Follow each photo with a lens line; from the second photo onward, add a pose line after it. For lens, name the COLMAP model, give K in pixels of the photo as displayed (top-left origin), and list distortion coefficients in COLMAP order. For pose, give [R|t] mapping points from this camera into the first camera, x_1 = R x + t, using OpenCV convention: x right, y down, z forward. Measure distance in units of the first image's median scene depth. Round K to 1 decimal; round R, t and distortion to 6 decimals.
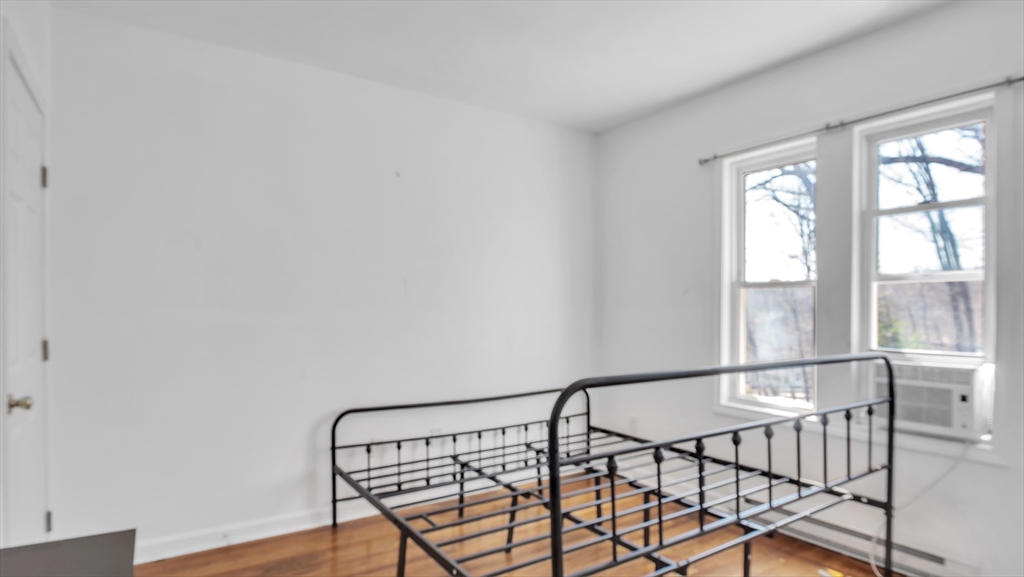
lens RADIAL K [[560.1, 0, 513.1], [0, 560.1, 316.2], [0, 0, 1]] dist [-0.005688, -0.001418]
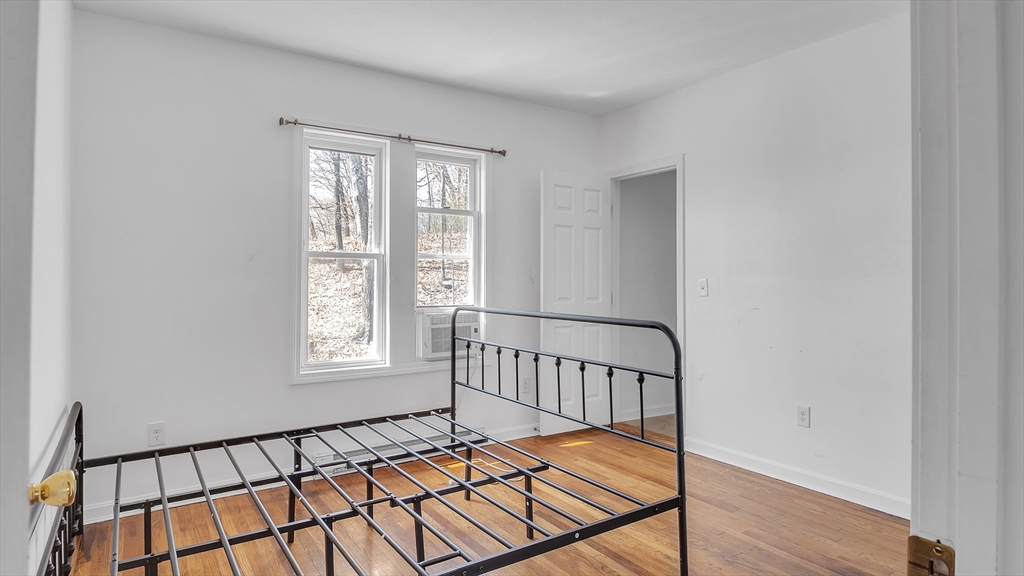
lens RADIAL K [[560.2, 0, 511.1], [0, 560.2, 297.5], [0, 0, 1]] dist [-0.006757, -0.000490]
pose [[0.006160, -0.027777, 0.999595, -0.807650], [0.022762, 0.999359, 0.027630, 0.003924], [-0.999722, 0.022582, 0.006789, 0.816385]]
